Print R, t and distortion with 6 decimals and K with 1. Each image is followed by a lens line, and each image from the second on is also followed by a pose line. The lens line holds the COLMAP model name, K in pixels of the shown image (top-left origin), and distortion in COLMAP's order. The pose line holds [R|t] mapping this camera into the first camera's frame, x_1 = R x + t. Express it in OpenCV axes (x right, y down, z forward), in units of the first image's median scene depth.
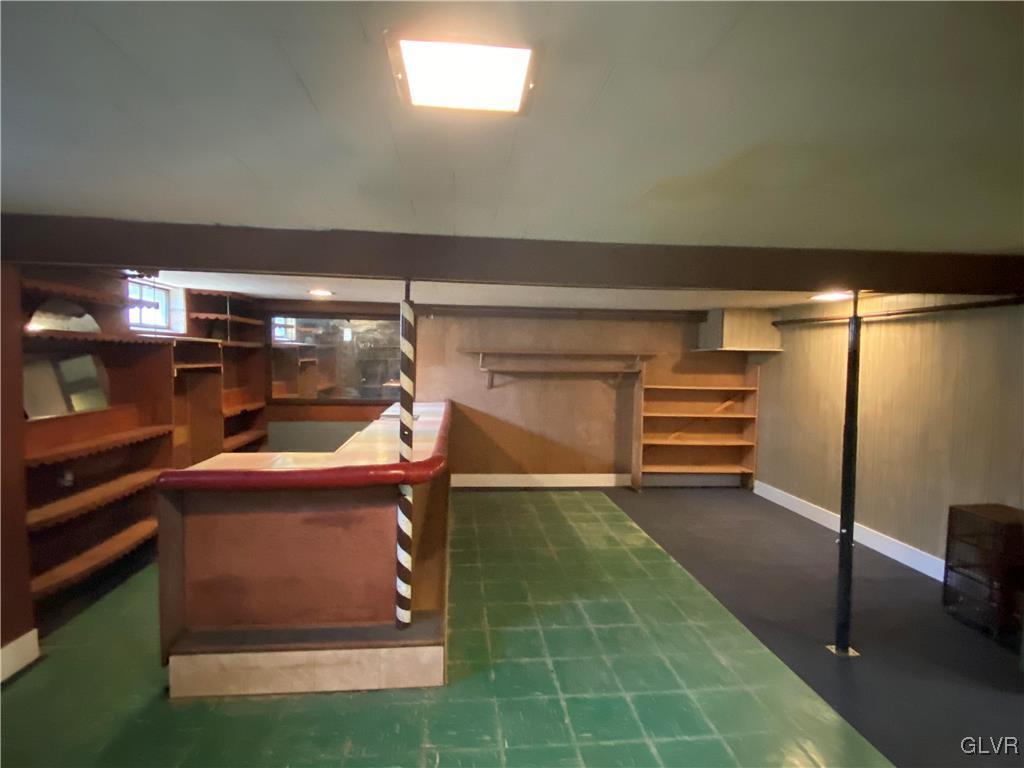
lens RADIAL K [[522.9, 0, 511.2], [0, 522.9, 384.3], [0, 0, 1]] dist [0.024636, -0.009425]
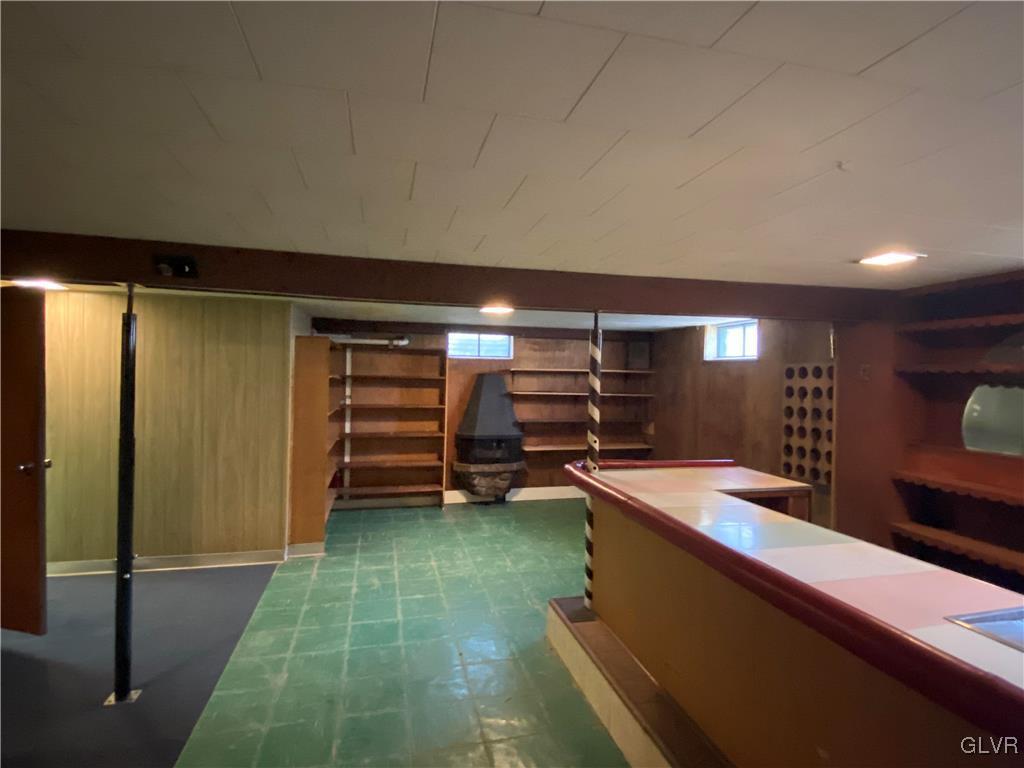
lens RADIAL K [[522.9, 0, 513.3], [0, 522.9, 381.7], [0, 0, 1]] dist [0.024636, -0.009425]
pose [[-0.989290, -0.029538, -0.142942, 0.144881], [-0.039320, 0.997038, 0.066098, -0.104741], [0.140566, 0.071010, -0.987522, 2.086954]]
